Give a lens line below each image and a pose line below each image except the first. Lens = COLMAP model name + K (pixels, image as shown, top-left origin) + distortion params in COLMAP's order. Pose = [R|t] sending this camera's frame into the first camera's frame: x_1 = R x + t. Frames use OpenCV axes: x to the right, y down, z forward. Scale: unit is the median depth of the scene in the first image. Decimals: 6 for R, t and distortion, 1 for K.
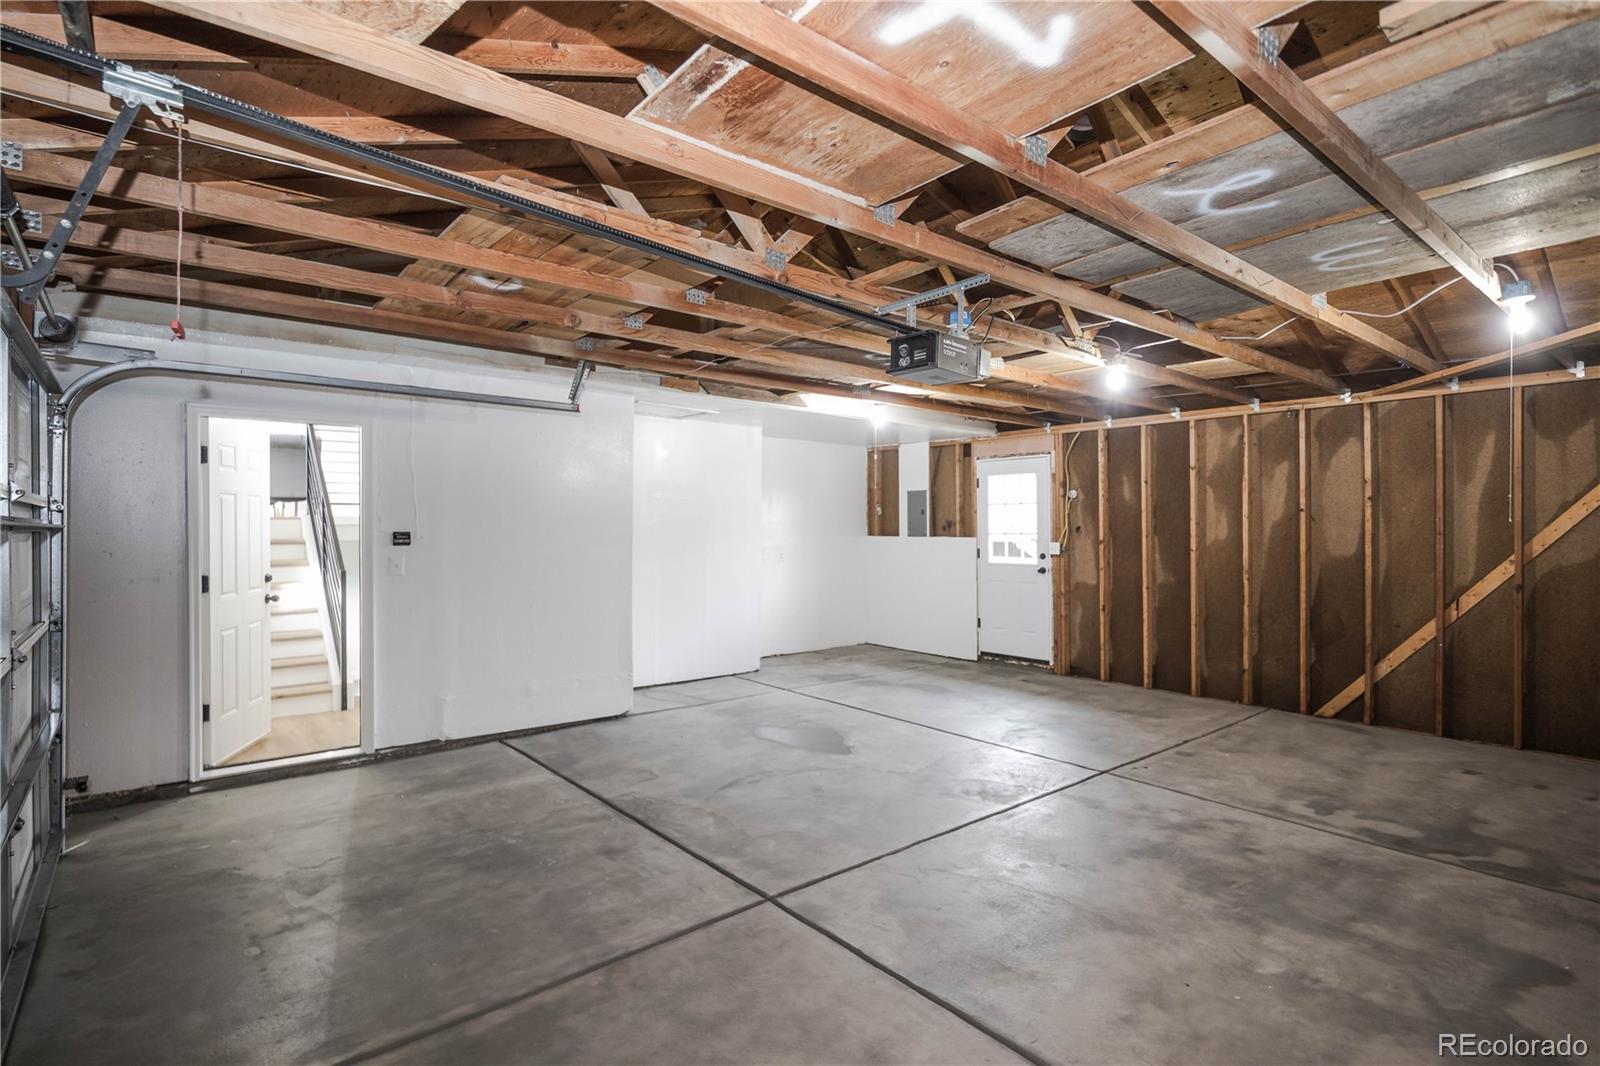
lens RADIAL K [[775.1, 0, 802.2], [0, 775.1, 535.3], [0, 0, 1]] dist [-0.004277, -0.007376]
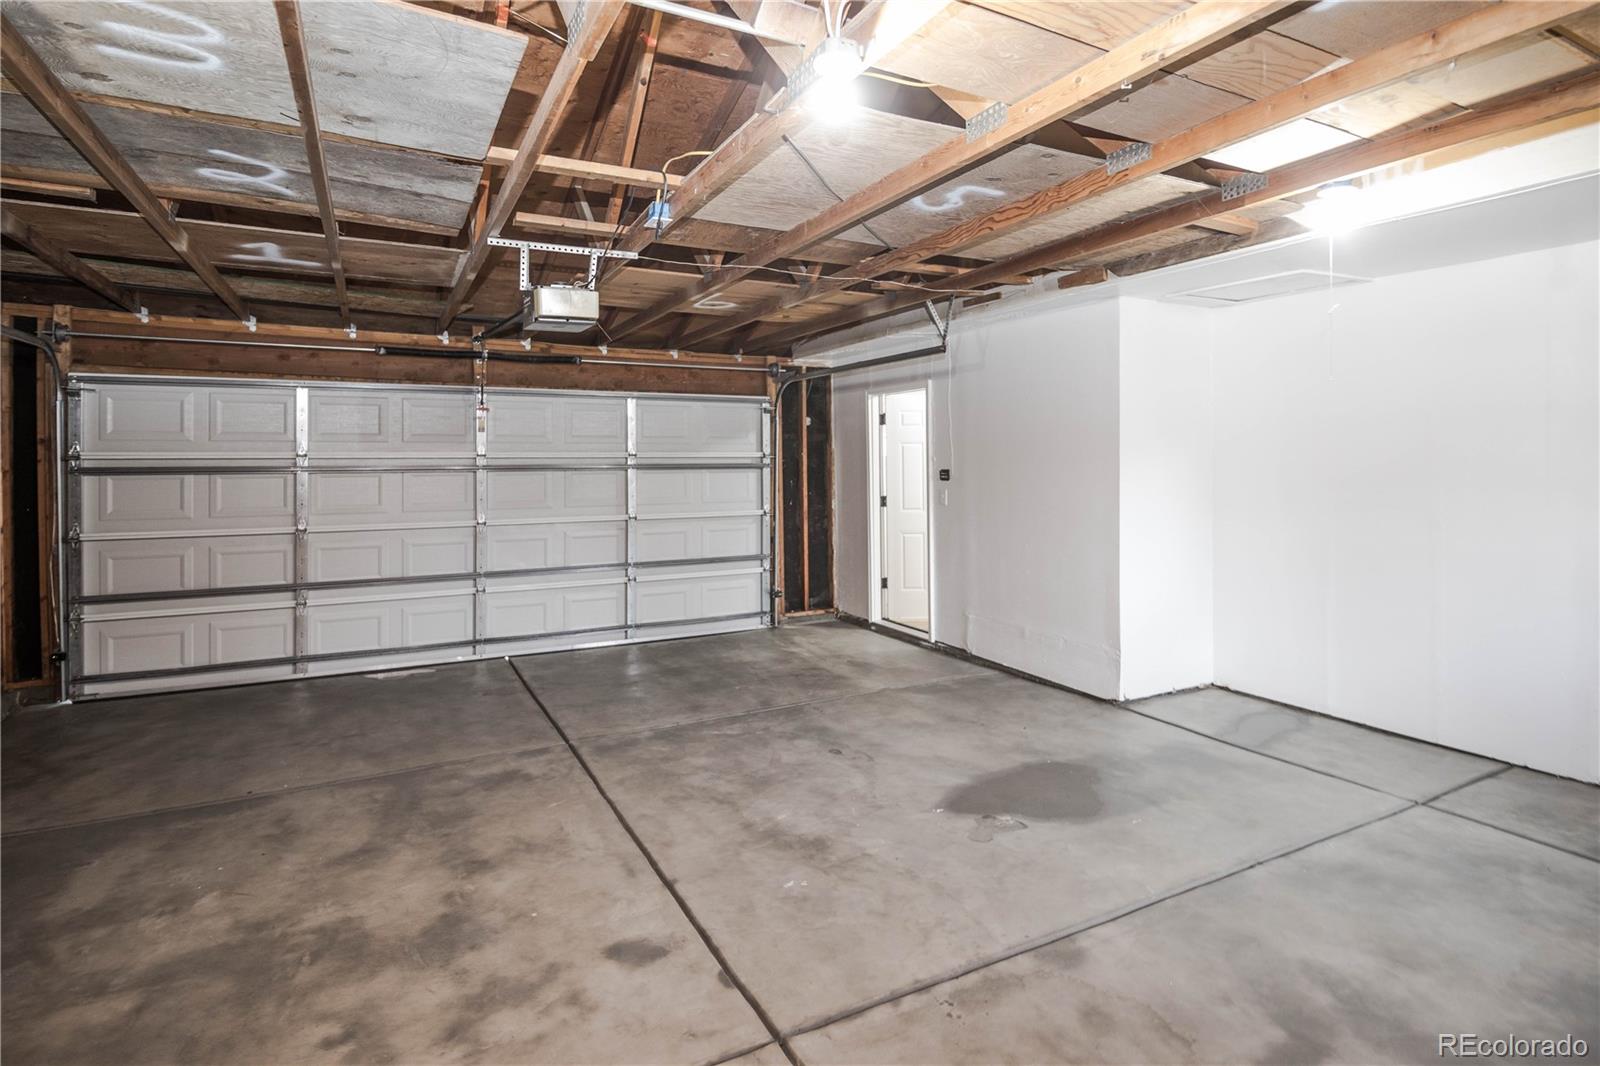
lens RADIAL K [[775.1, 0, 775.4], [0, 775.1, 455.9], [0, 0, 1]] dist [-0.004277, -0.007376]
pose [[-0.192183, -0.006846, -0.981335, 1.213338], [-0.004125, 0.999972, -0.006168, -0.028908], [0.981350, 0.002862, -0.192206, 1.596572]]
